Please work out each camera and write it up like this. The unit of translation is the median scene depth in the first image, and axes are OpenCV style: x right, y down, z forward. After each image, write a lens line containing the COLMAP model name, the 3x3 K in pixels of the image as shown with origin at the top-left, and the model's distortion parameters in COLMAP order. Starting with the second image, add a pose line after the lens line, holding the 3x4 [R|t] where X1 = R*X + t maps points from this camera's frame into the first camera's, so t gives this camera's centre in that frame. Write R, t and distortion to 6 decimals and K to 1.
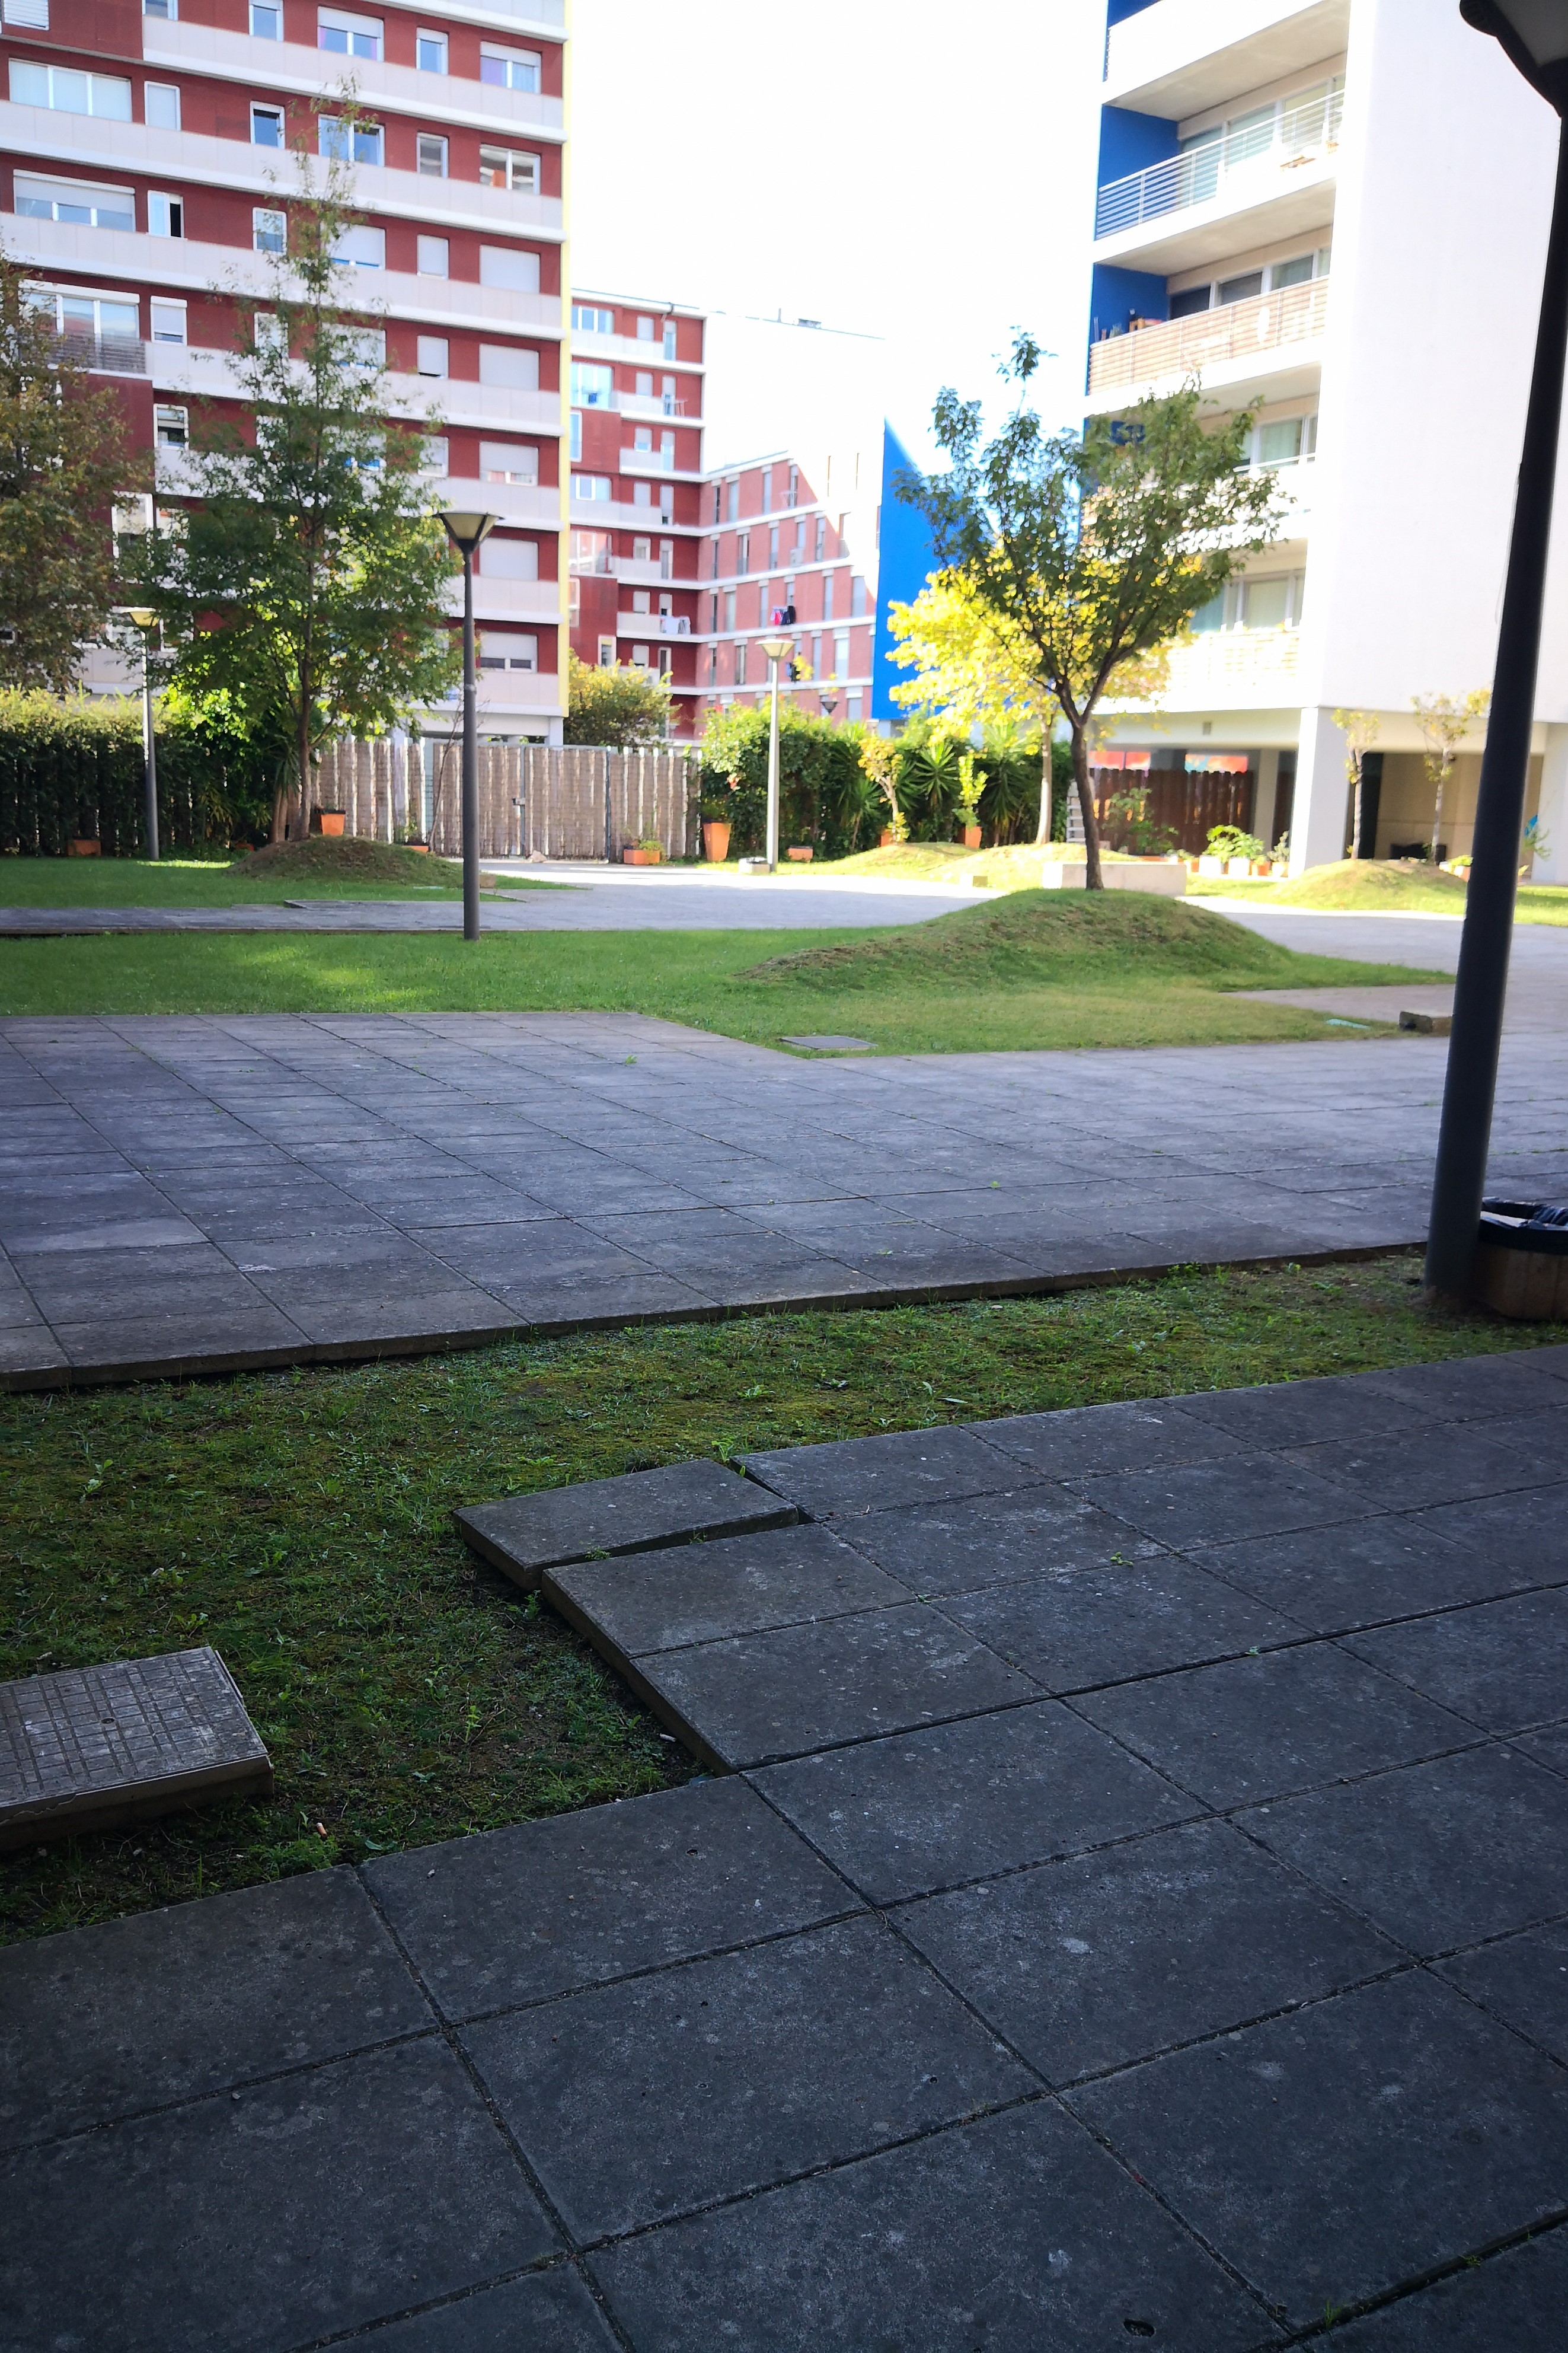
lens RADIAL K [[1971.7, 0, 765.2], [0, 1971.7, 1175.7], [0, 0, 1]] dist [0.041219, -0.059666]
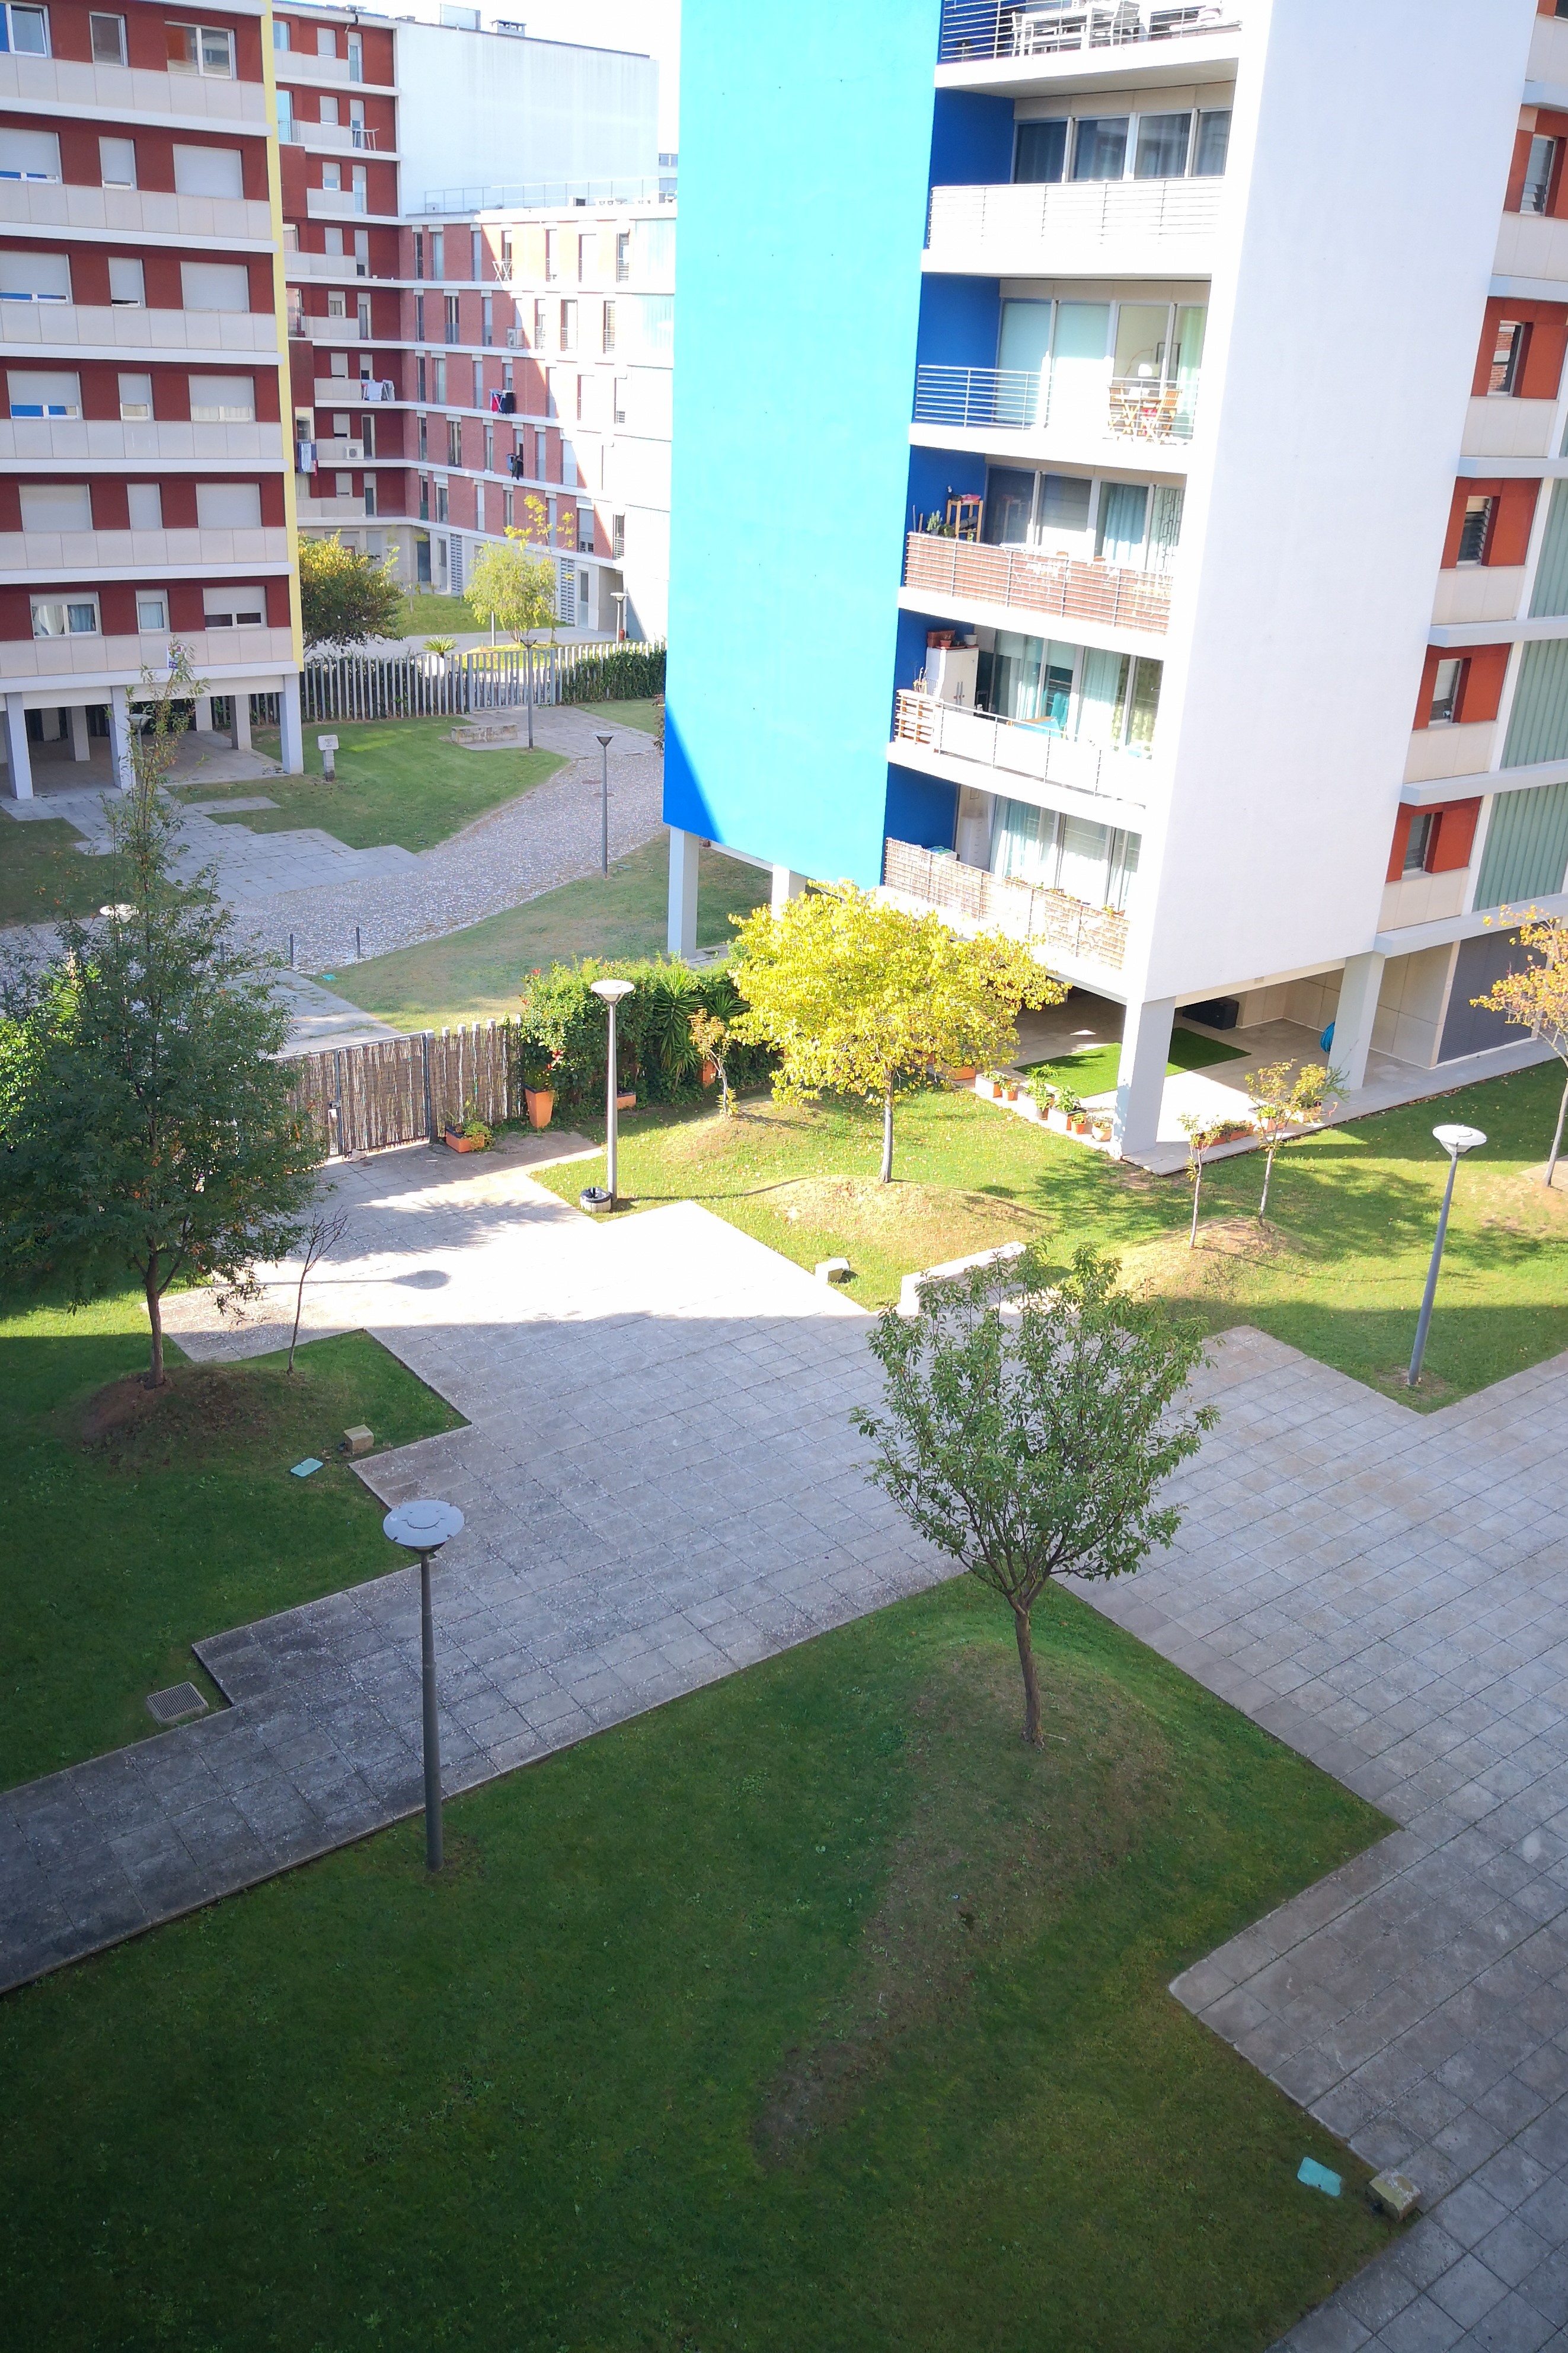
lens RADIAL K [[1971.7, 0, 788.2], [0, 1971.7, 1163.0], [0, 0, 1]] dist [0.041219, -0.059666]
pose [[0.986200, -0.048088, 0.158422, -0.021678], [0.013141, 0.976606, 0.214635, -0.127734], [-0.165037, -0.209591, 0.963761, 0.014367]]
